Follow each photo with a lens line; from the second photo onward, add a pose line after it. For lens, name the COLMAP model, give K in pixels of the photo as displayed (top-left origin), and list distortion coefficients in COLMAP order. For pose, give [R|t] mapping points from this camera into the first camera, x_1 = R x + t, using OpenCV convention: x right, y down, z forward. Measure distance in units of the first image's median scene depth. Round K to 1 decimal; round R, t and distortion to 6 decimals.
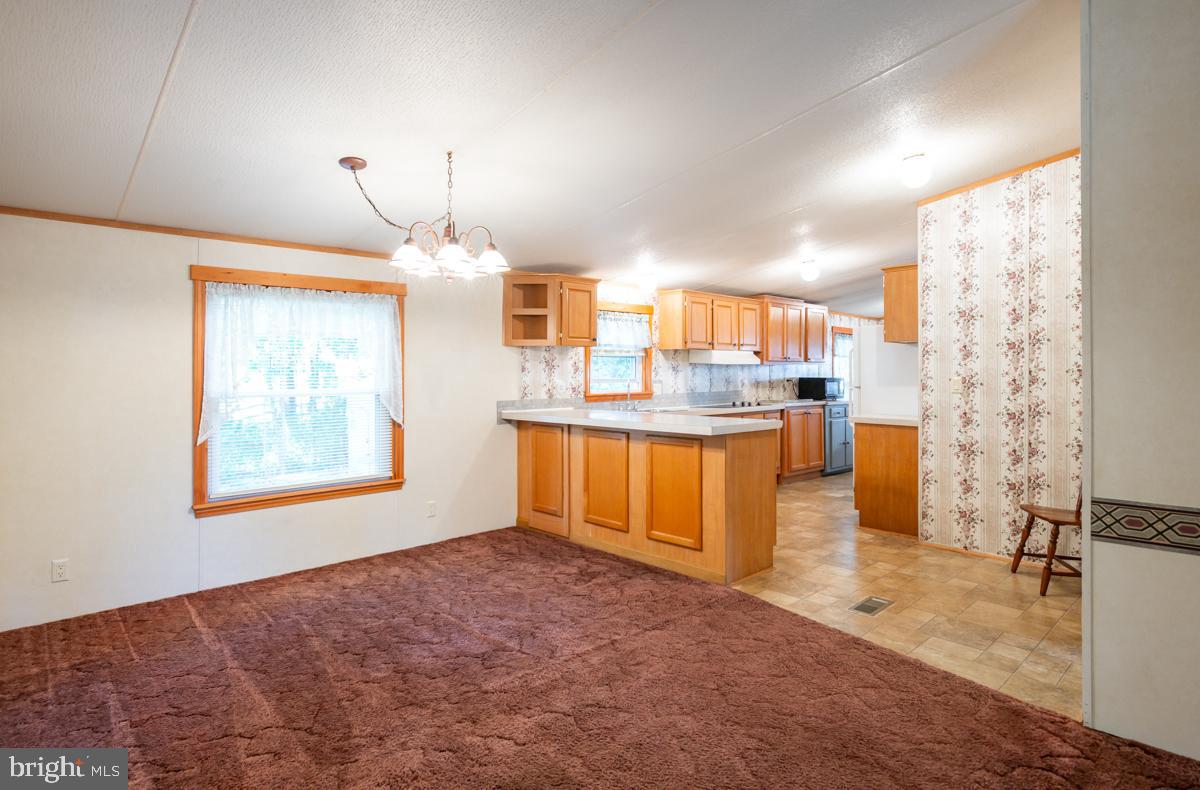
lens RADIAL K [[616.5, 0, 605.8], [0, 616.5, 370.0], [0, 0, 1]] dist [0.002107, -0.000731]
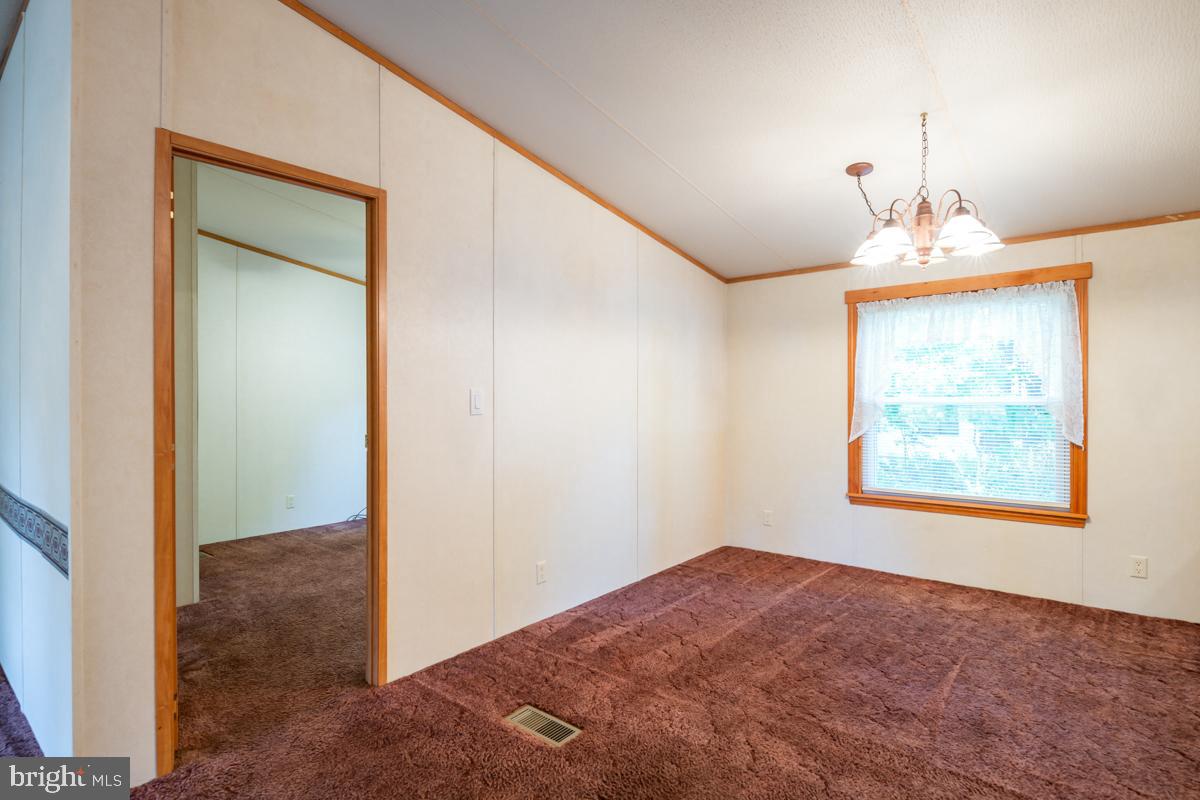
lens RADIAL K [[596.8, 0, 600.2], [0, 596.8, 394.4], [0, 0, 1]] dist [-0.000025, -0.001212]
pose [[0.141113, 0.004055, -0.989985, 0.424743], [0.012437, 0.999905, 0.005869, 0.017079], [0.989915, -0.013141, 0.141050, 0.380036]]
